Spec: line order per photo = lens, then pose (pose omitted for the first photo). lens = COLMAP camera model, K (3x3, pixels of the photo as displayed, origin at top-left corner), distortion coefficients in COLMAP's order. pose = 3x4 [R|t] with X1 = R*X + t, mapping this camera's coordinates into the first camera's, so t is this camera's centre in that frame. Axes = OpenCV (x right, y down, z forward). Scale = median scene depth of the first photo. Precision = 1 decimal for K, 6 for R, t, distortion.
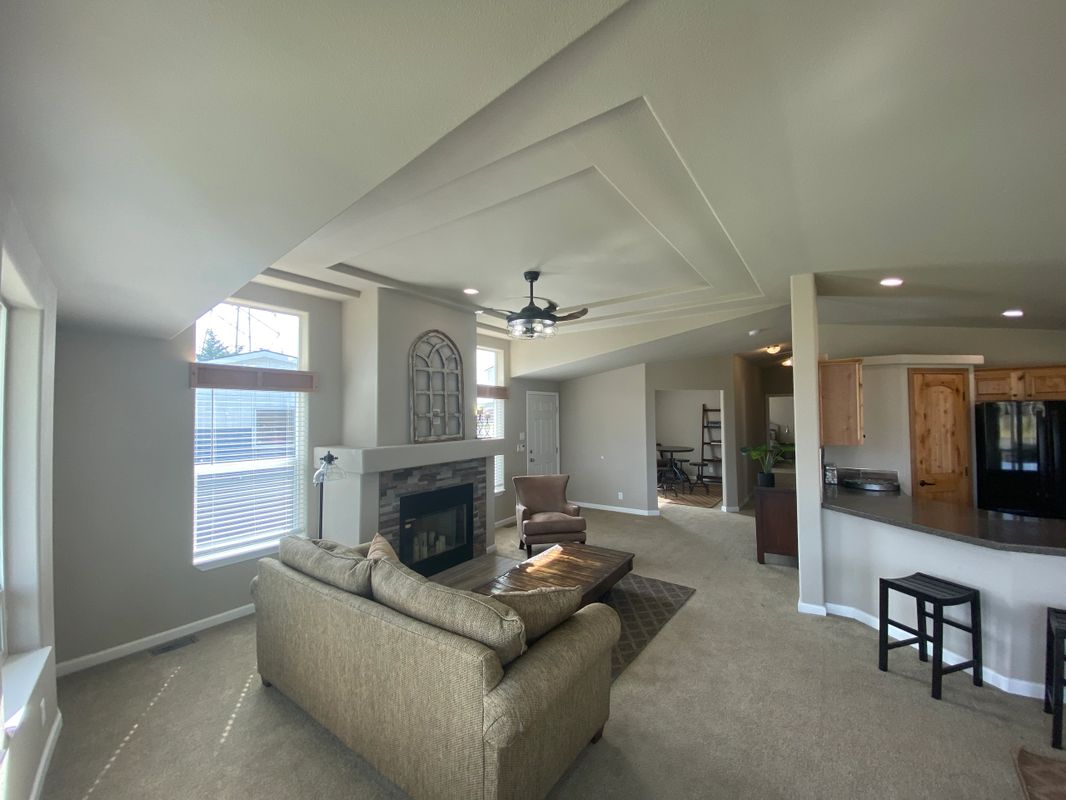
lens RADIAL K [[430.4, 0, 528.8], [0, 430.4, 404.0], [0, 0, 1]] dist [-0.021741, -0.002021]
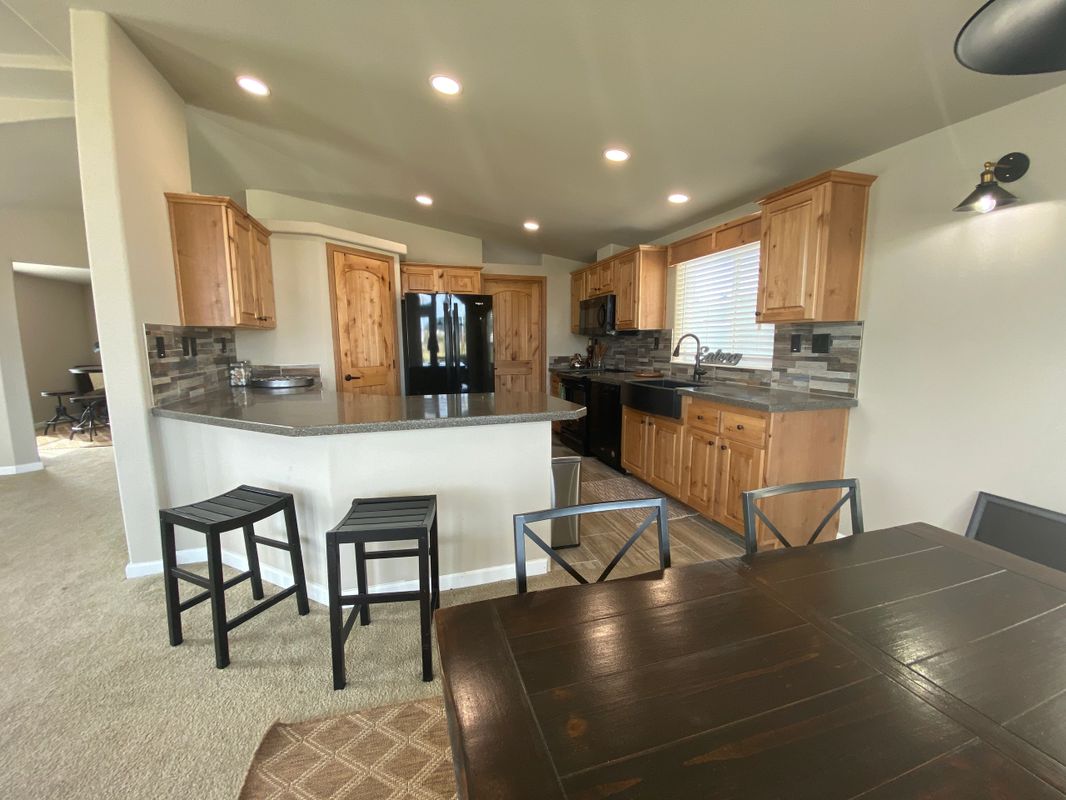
lens RADIAL K [[430.4, 0, 523.0], [0, 430.4, 405.0], [0, 0, 1]] dist [-0.021741, -0.002021]
pose [[0.613184, -0.106190, 0.782770, 0.434225], [-0.019466, 0.988591, 0.149360, 0.100200], [-0.789700, -0.106822, 0.604121, 0.138458]]
